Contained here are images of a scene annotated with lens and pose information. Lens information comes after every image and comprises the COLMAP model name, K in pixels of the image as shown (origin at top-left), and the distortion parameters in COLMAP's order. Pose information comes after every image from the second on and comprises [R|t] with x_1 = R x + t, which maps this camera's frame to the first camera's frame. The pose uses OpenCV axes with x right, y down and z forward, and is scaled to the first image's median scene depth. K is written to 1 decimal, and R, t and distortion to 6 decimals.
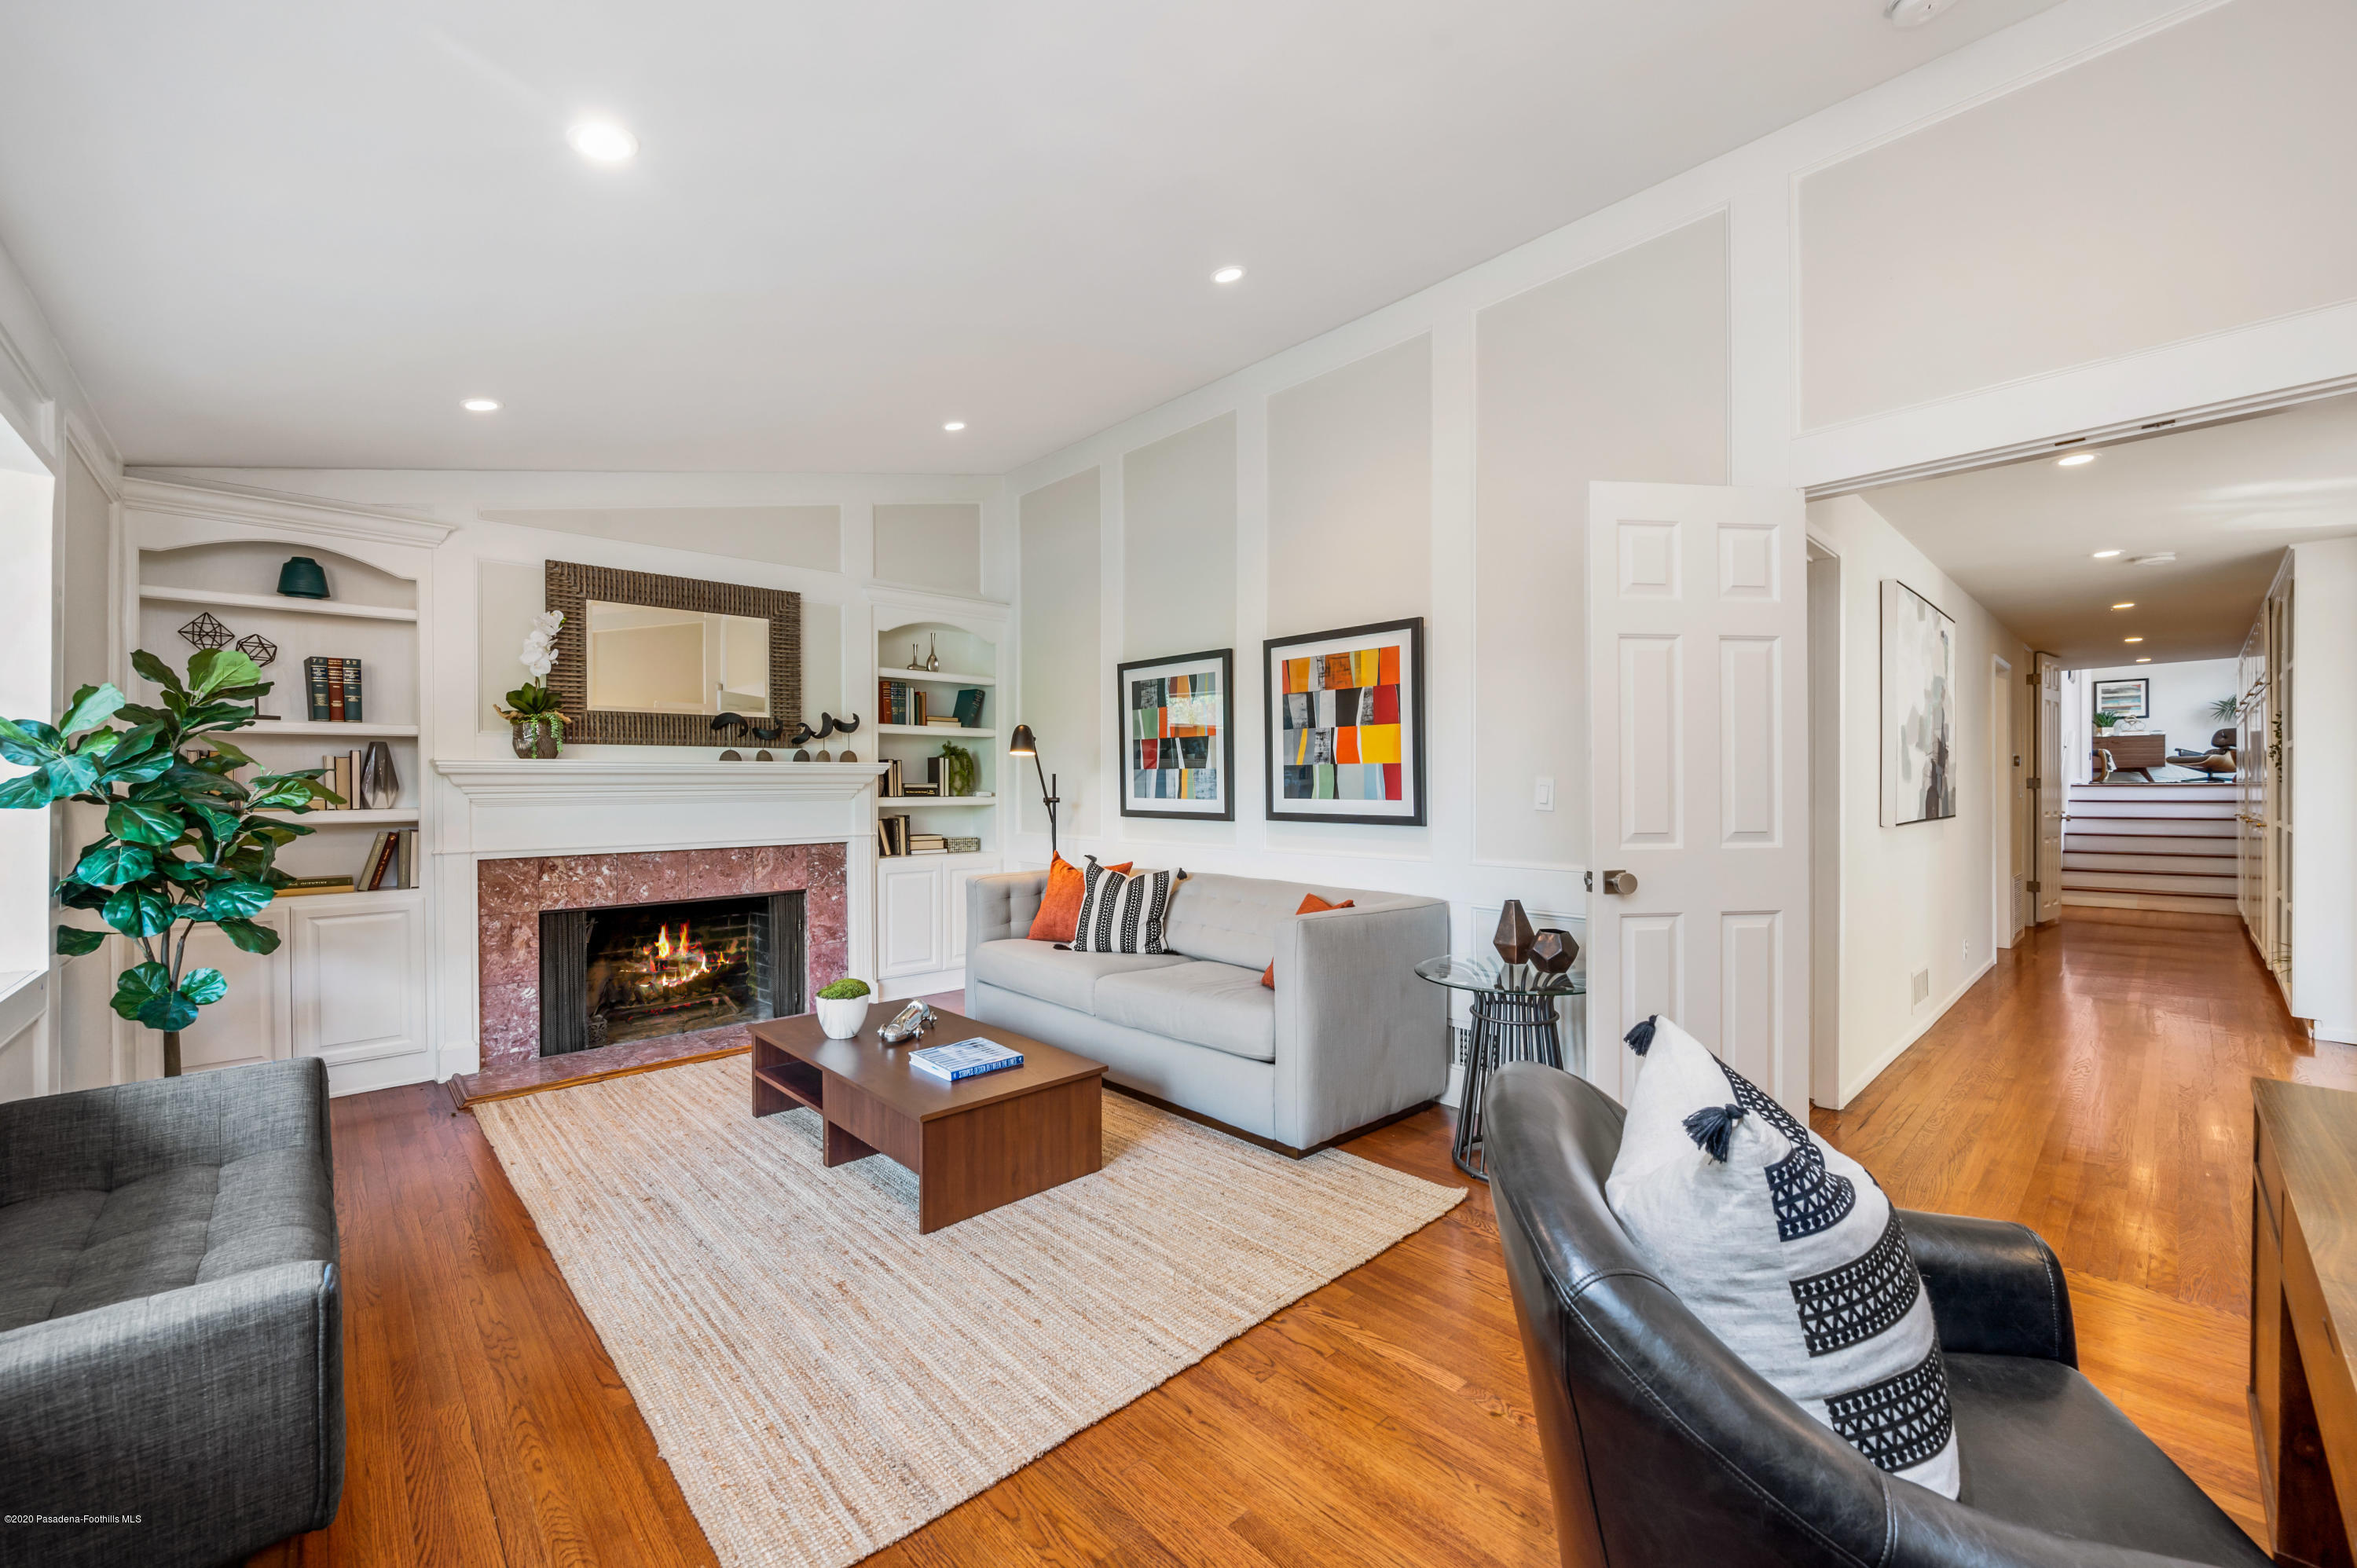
lens RADIAL K [[916.2, 0, 1177.7], [0, 916.2, 786.8], [0, 0, 1]] dist [0.000691, 0.000054]
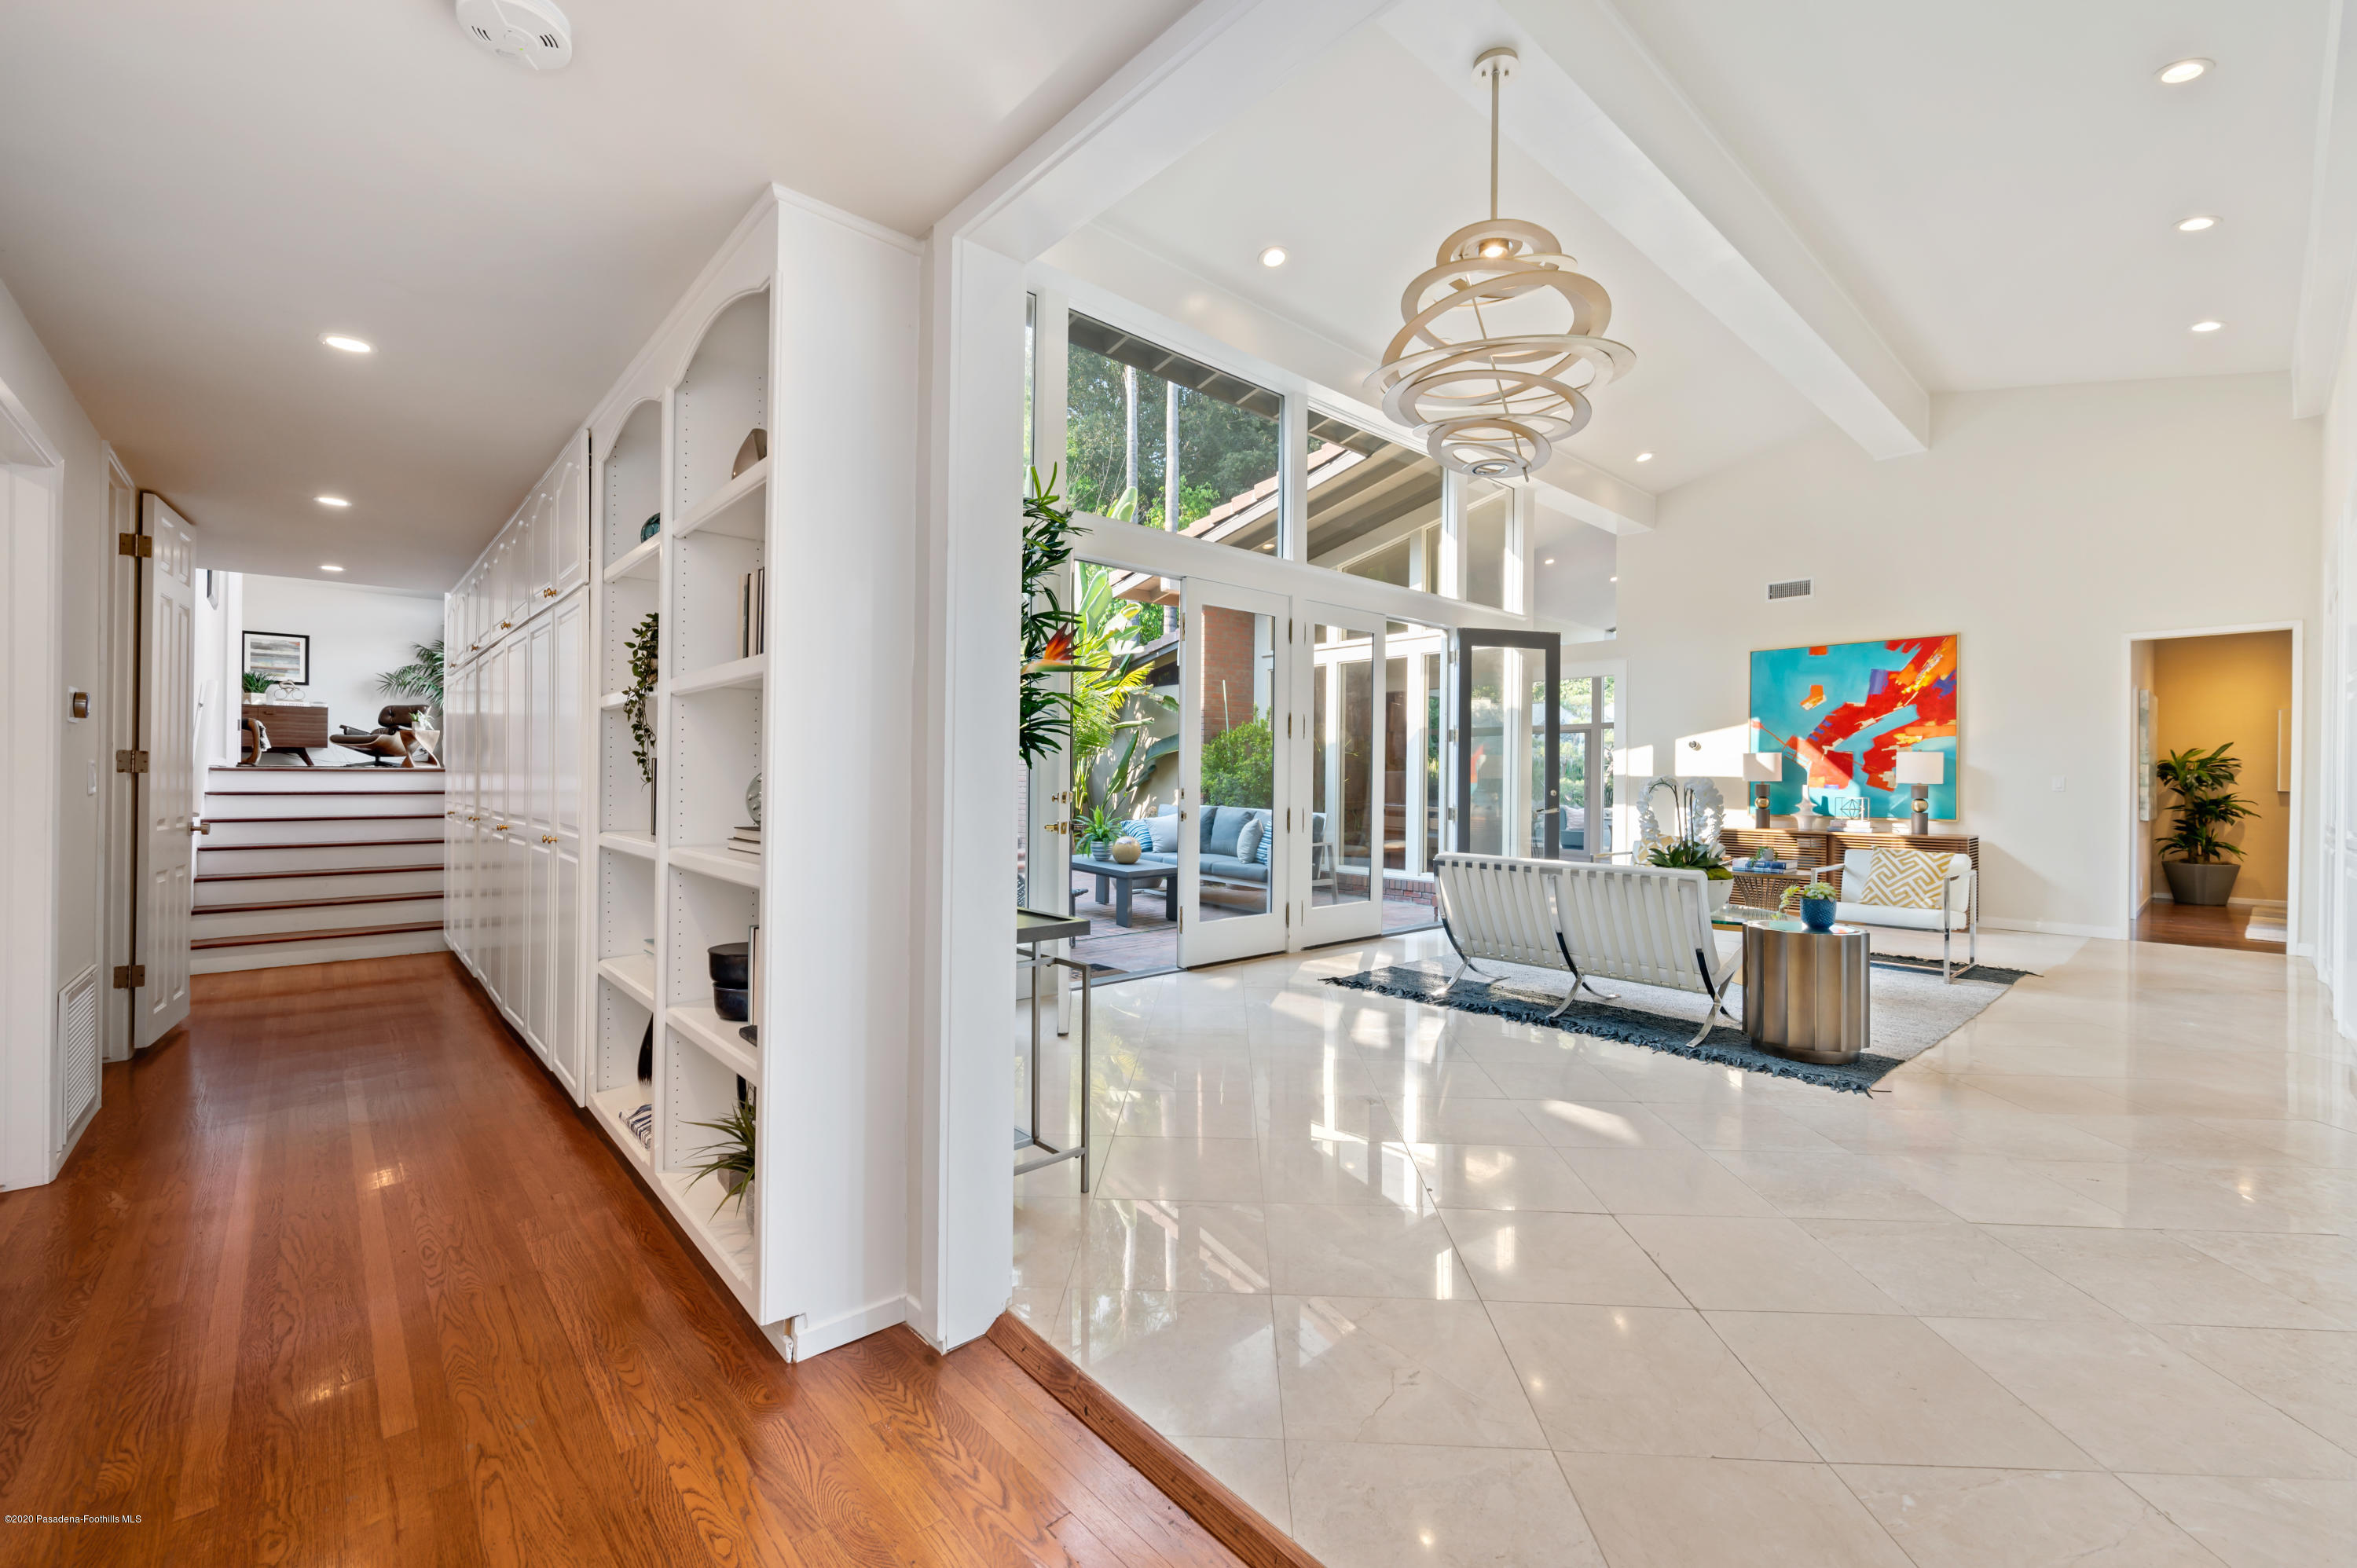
lens RADIAL K [[962.6, 0, 1172.7], [0, 962.6, 776.1], [0, 0, 1]] dist [0.003580, 0.000322]
pose [[0.013364, 0.004797, 0.999899, 0.261692], [-0.008247, 0.999955, -0.004687, 0.001135], [-0.999877, -0.008183, 0.013403, 0.270103]]
